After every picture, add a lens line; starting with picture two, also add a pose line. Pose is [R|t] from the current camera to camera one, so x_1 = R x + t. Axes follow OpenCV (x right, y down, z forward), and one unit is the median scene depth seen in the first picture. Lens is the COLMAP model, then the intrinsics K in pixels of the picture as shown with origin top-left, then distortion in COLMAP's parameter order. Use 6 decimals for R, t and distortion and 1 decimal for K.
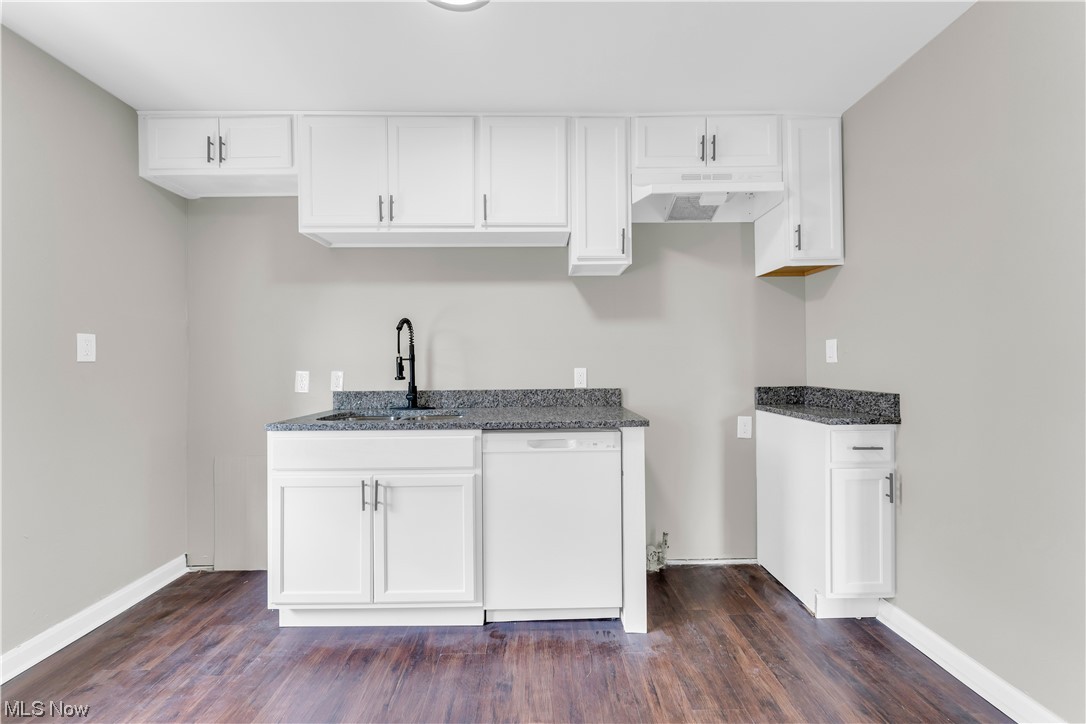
lens RADIAL K [[434.8, 0, 543.0], [0, 434.8, 362.0], [0, 0, 1]] dist [-0.001756, 0.000045]
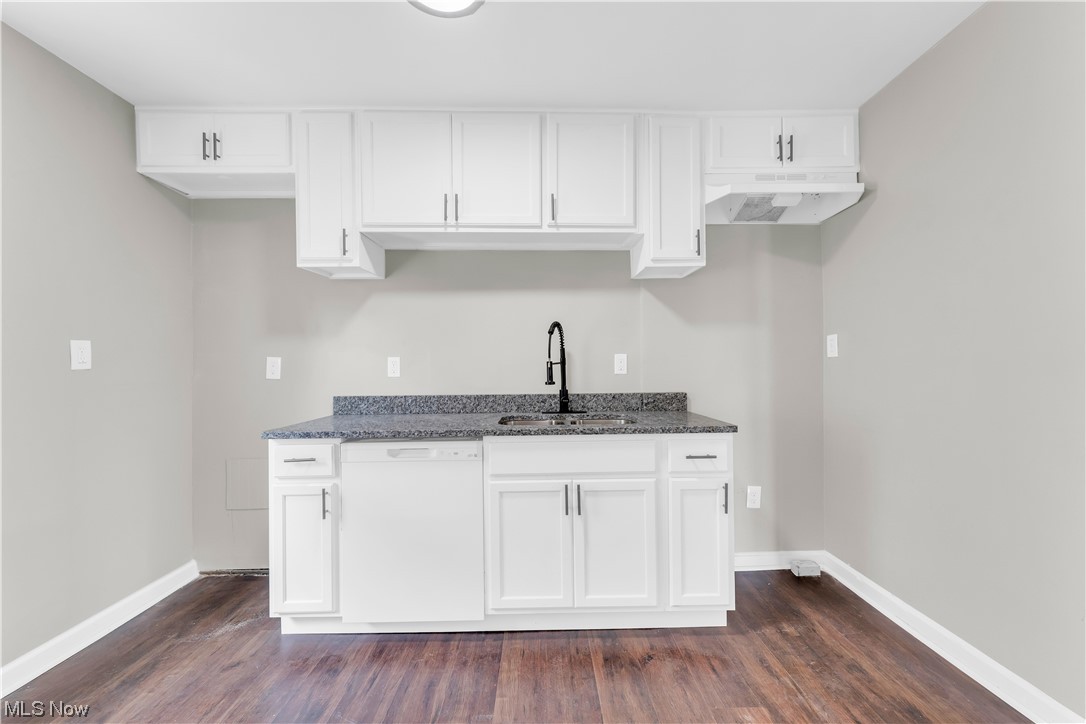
lens RADIAL K [[446.8, 0, 546.0], [0, 446.8, 373.4], [0, 0, 1]] dist [-0.011524, -0.000154]
pose [[0.999975, 0.002719, 0.006565, -0.152945], [-0.002818, 0.999882, 0.015070, 0.001309], [-0.006523, -0.015088, 0.999865, -0.002676]]
